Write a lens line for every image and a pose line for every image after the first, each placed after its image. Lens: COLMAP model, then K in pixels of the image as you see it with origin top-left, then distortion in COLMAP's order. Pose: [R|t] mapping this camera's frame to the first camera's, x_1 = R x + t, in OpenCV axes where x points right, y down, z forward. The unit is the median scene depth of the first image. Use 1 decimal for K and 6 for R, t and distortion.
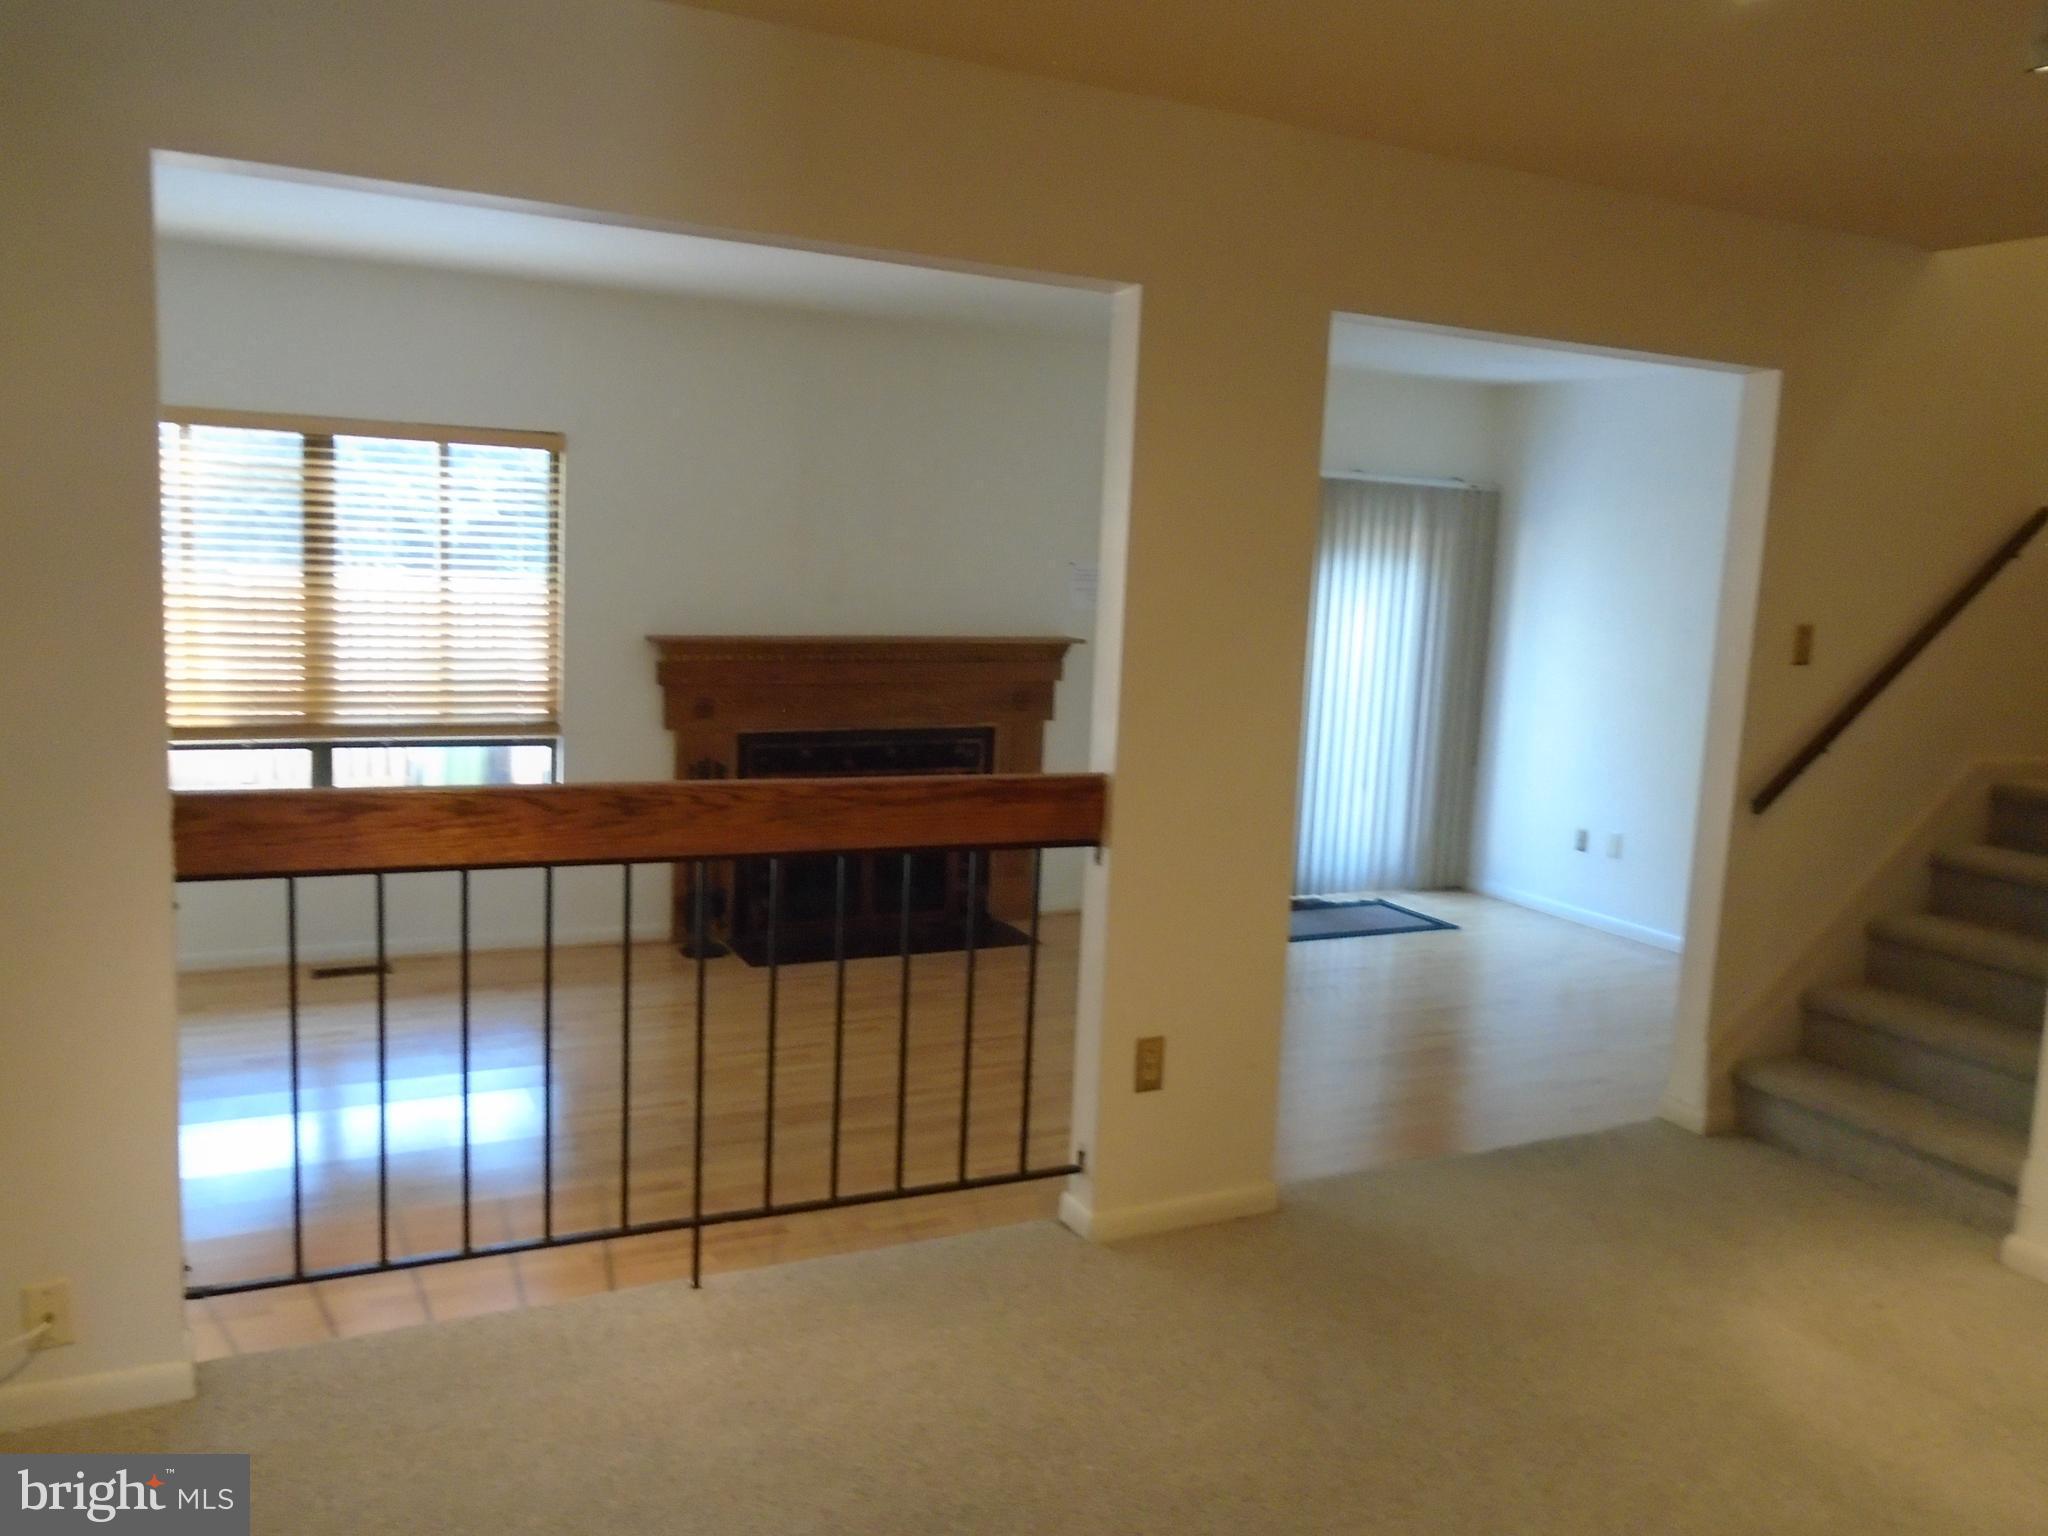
lens RADIAL K [[1587.4, 0, 978.2], [0, 1587.4, 773.3], [0, 0, 1]] dist [-0.000120, -0.000849]
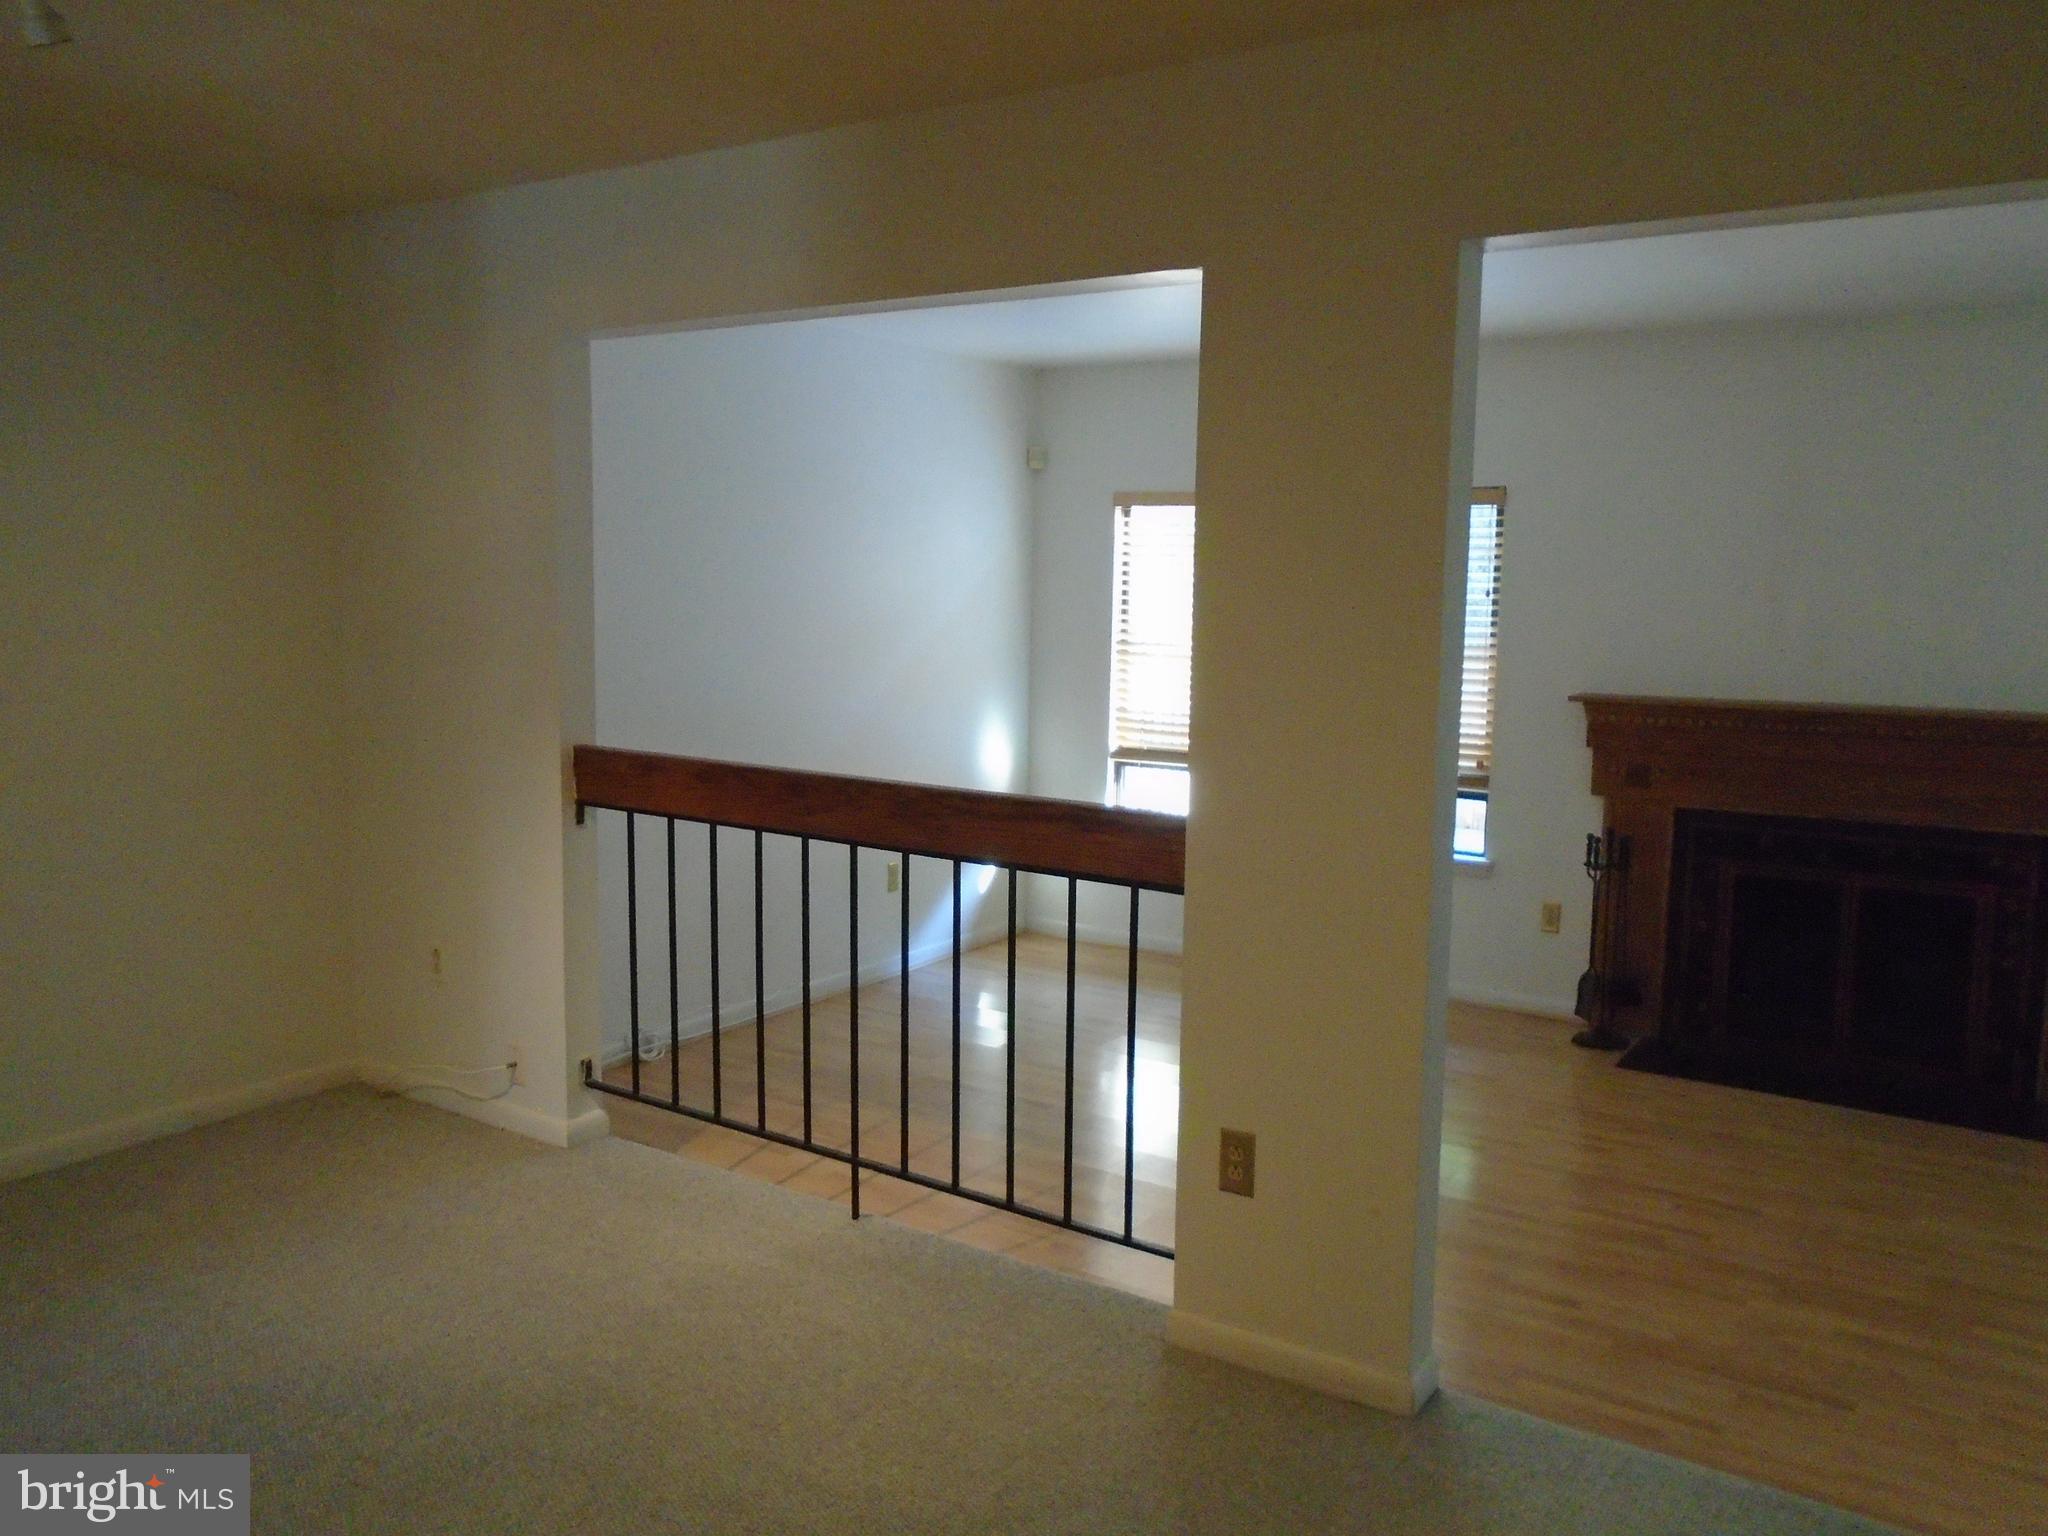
lens RADIAL K [[1562.4, 0, 1019.8], [0, 1562.4, 751.1], [0, 0, 1]] dist [-0.000026, -0.000792]
pose [[0.508539, 0.058303, -0.859063, 0.445850], [-0.119301, 0.992853, -0.003239, -0.010918], [0.852734, 0.104135, 0.511860, 0.266262]]
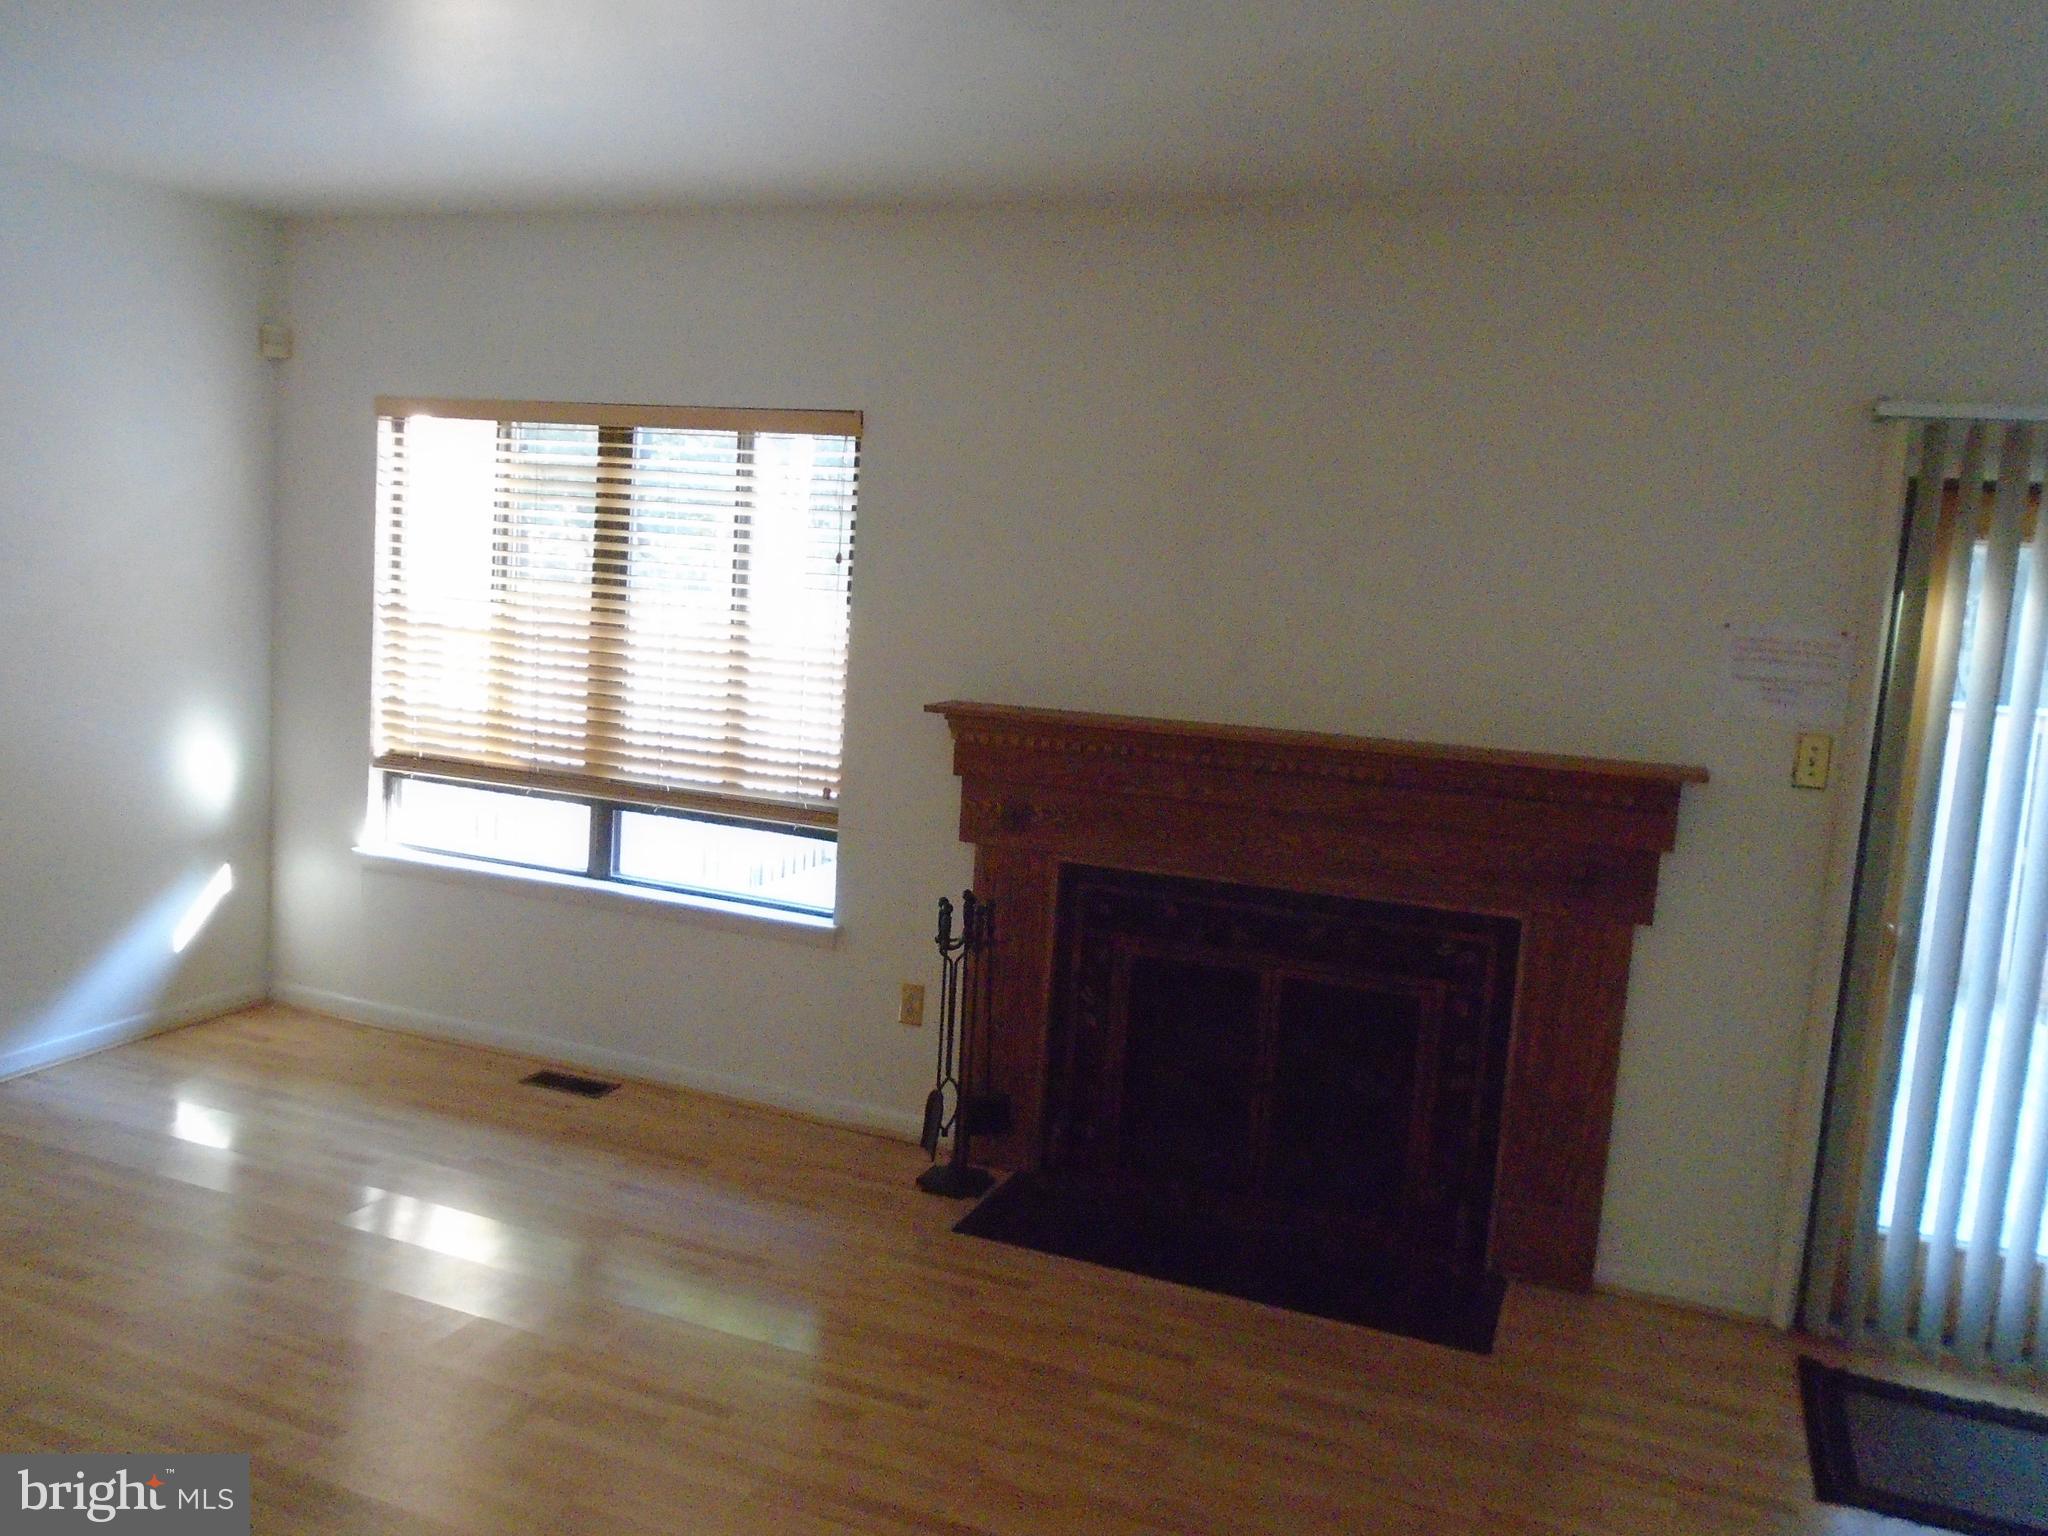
lens RADIAL K [[1587.4, 0, 978.2], [0, 1587.4, 773.3], [0, 0, 1]] dist [-0.000120, -0.000849]
pose [[0.674398, 0.093068, -0.732479, 0.322102], [-0.144245, 0.989517, -0.007081, -0.056500], [0.724141, 0.110431, 0.680753, 0.585966]]
